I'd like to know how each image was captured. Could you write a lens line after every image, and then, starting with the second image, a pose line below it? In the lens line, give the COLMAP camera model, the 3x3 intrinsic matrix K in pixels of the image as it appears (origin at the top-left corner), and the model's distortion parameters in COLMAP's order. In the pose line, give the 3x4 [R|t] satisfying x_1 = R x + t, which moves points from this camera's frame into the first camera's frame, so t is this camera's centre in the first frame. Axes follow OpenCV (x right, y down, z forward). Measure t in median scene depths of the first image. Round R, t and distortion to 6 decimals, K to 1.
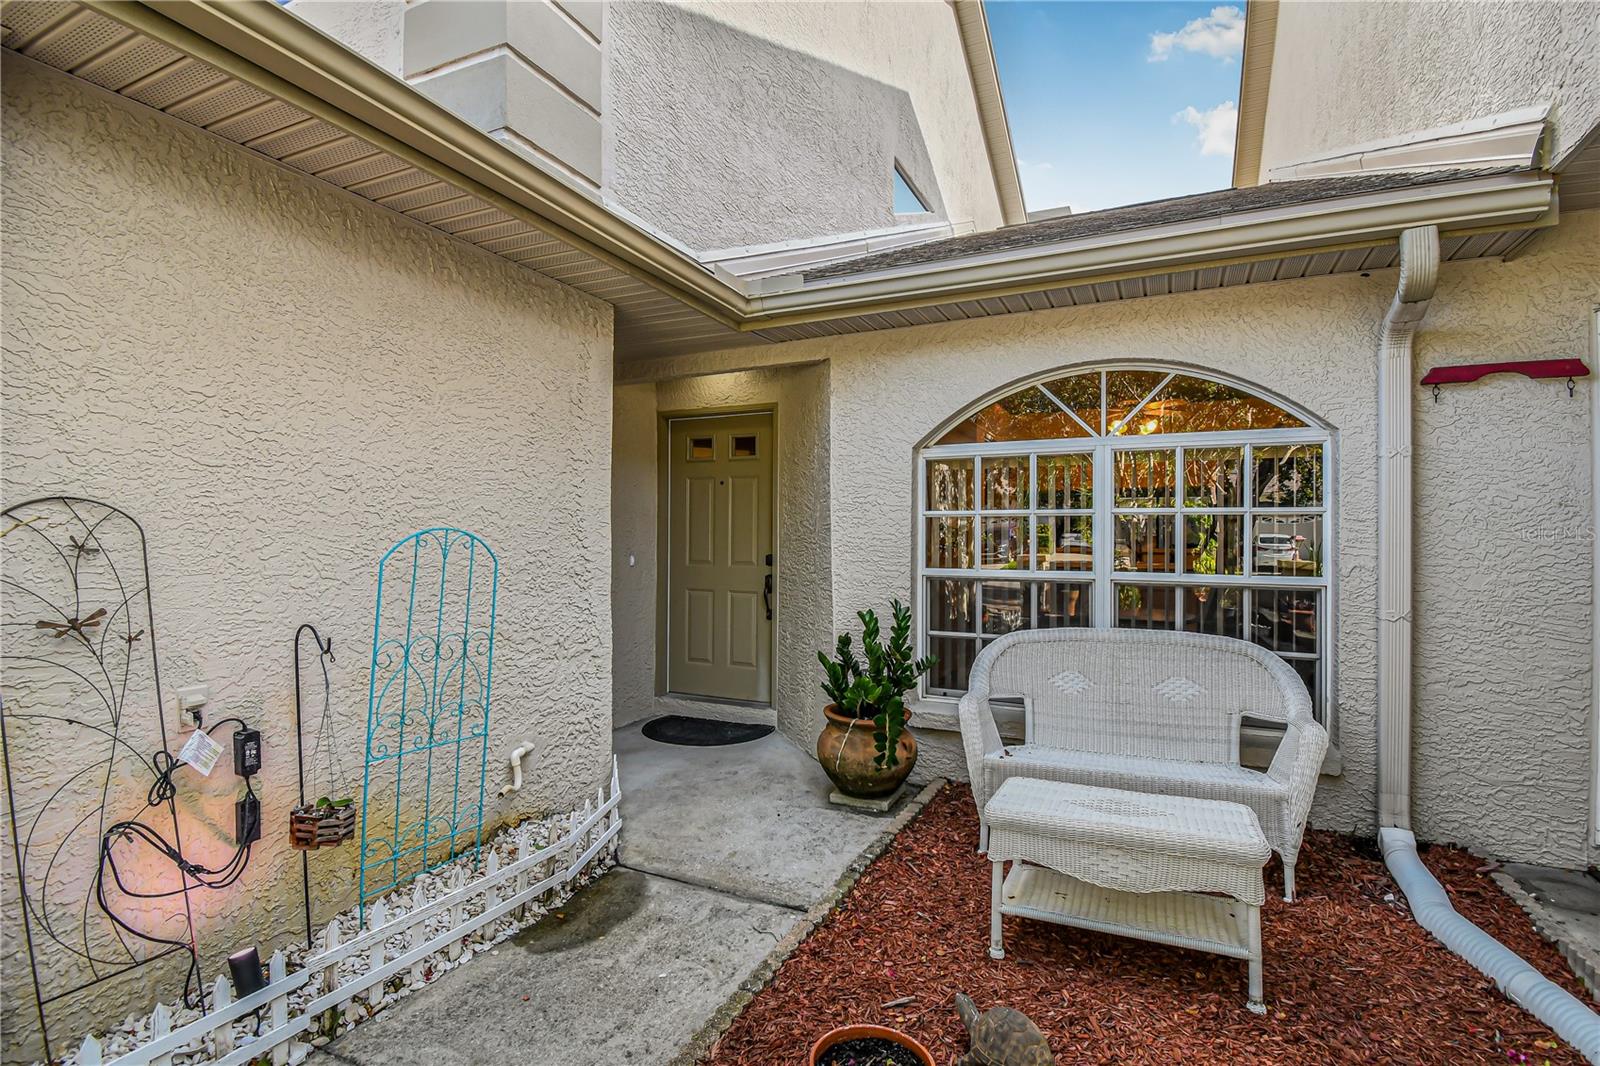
lens RADIAL K [[753.5, 0, 799.0], [0, 753.5, 526.8], [0, 0, 1]] dist [0.032209, -0.030993]
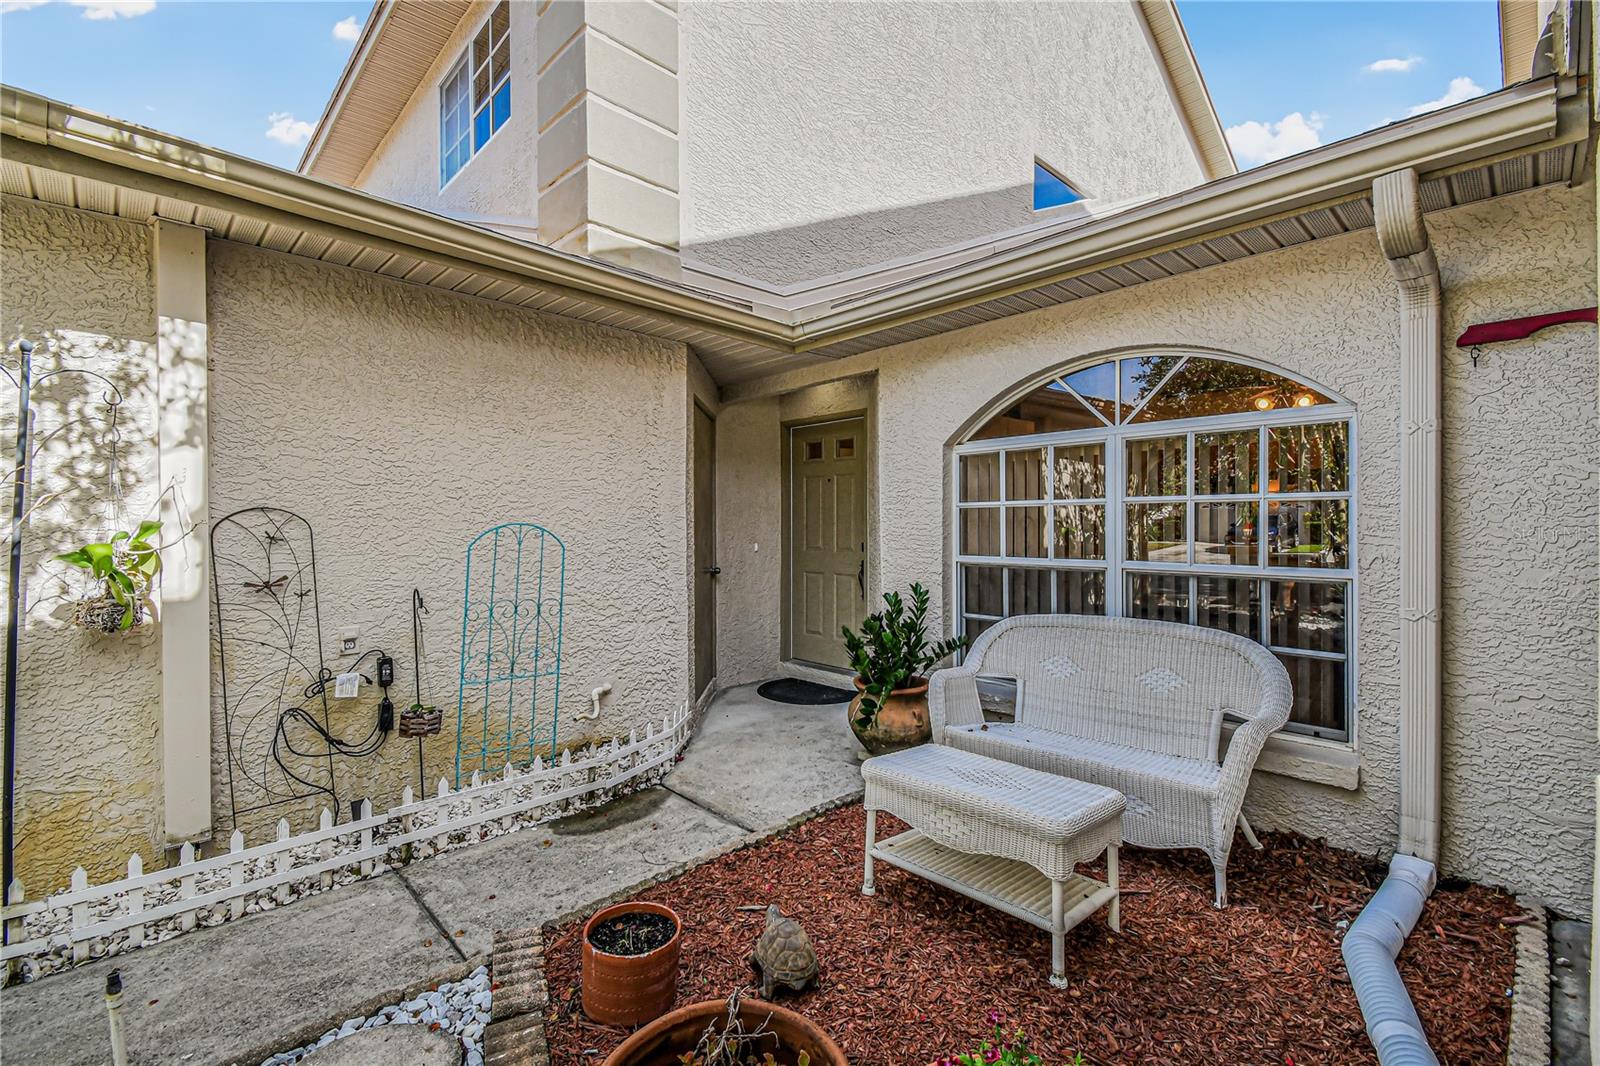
lens RADIAL K [[688.6, 0, 791.2], [0, 688.6, 520.6], [0, 0, 1]] dist [0.060195, -0.028846]
pose [[0.934400, -0.009123, -0.356110, 0.409298], [0.011199, 0.999930, 0.003767, -0.002165], [0.356050, -0.007507, 0.934437, -0.019371]]
